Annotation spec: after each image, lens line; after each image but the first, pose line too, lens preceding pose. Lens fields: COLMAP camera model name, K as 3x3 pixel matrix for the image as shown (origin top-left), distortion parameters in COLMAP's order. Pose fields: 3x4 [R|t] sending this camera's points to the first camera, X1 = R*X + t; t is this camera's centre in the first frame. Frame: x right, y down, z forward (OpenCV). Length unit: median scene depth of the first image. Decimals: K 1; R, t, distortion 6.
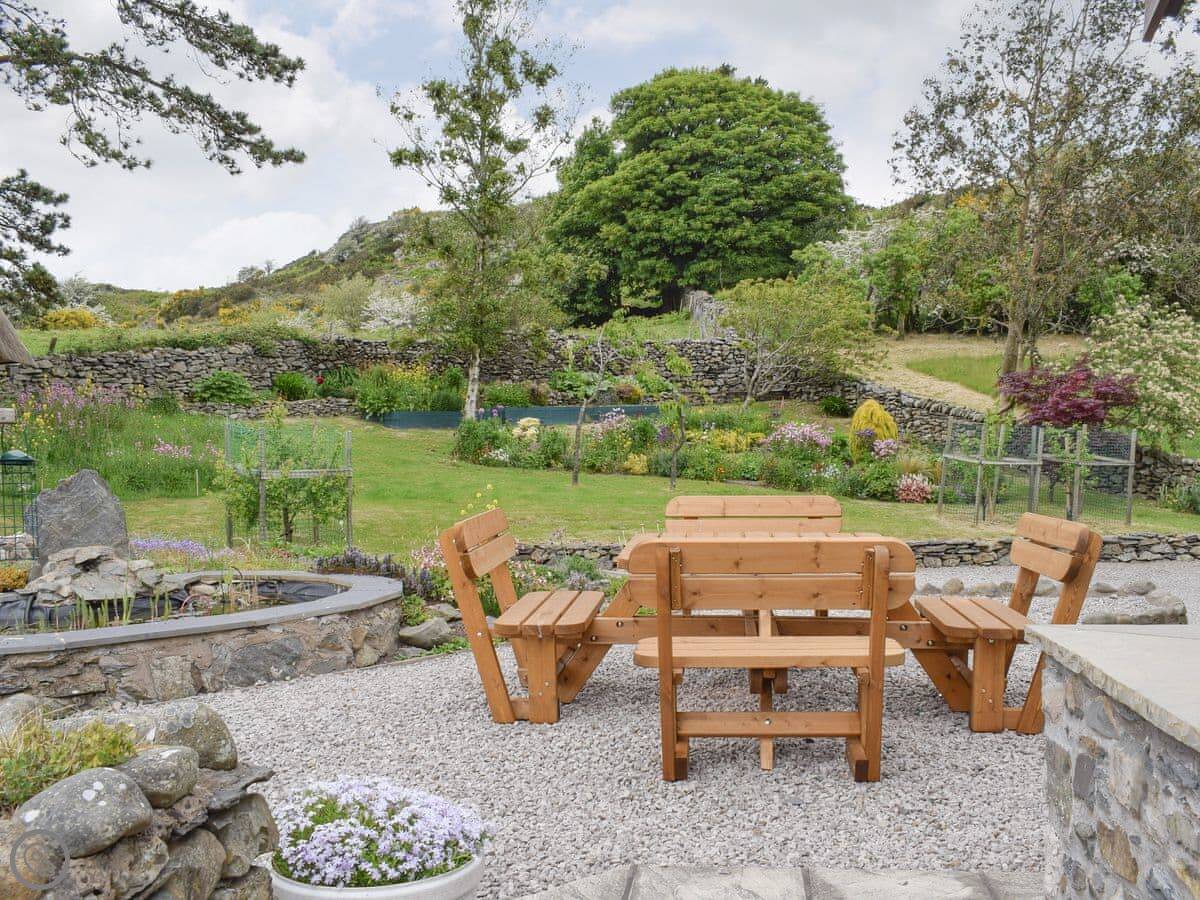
lens RADIAL K [[1333.8, 0, 600.0], [0, 1333.8, 450.0], [0, 0, 1]] dist [-0.106378, 0.034798]
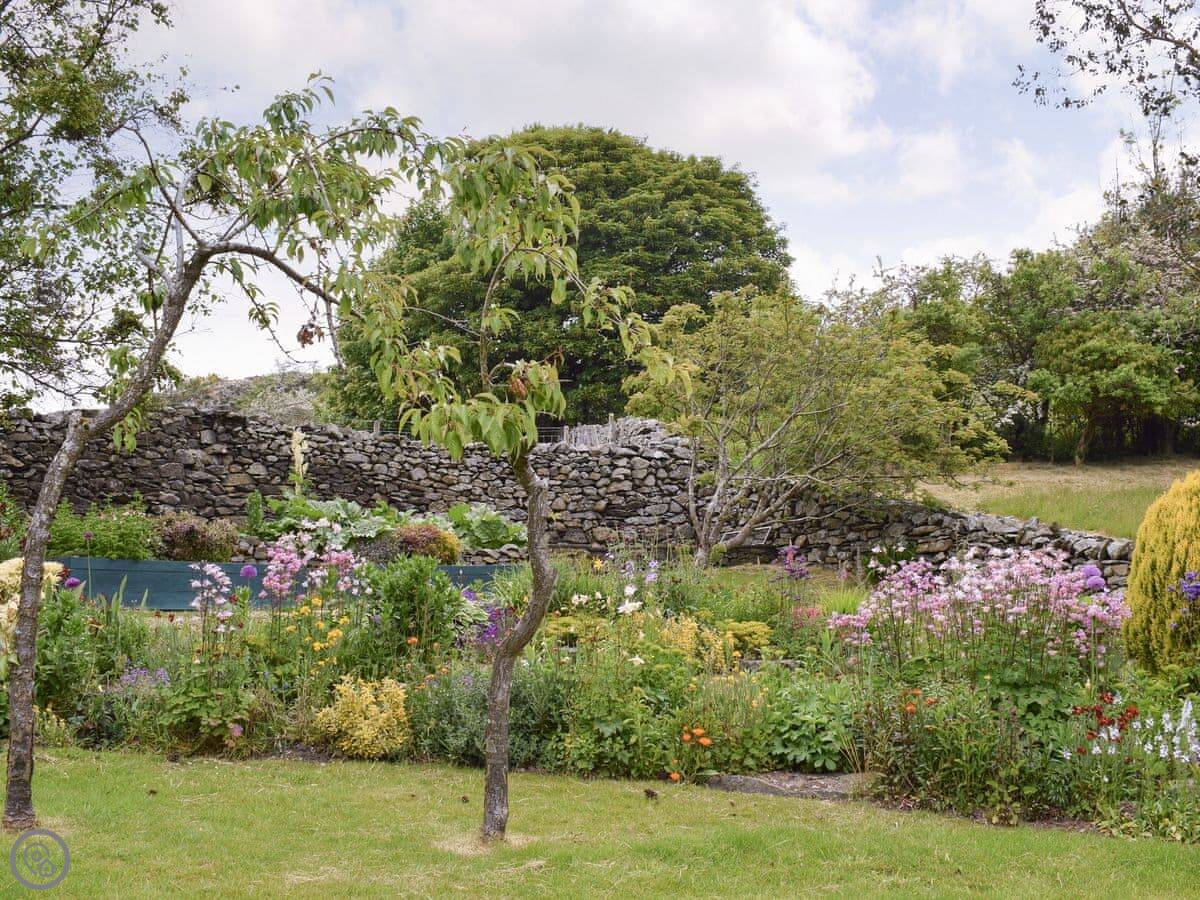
lens RADIAL K [[1333.8, 0, 600.0], [0, 1333.8, 450.0], [0, 0, 1]] dist [-0.106378, 0.034798]
pose [[0.995647, -0.000246, 0.093200, 0.034812], [0.016800, 0.984090, -0.176877, 0.004243], [-0.091673, 0.177673, 0.979810, 0.526975]]
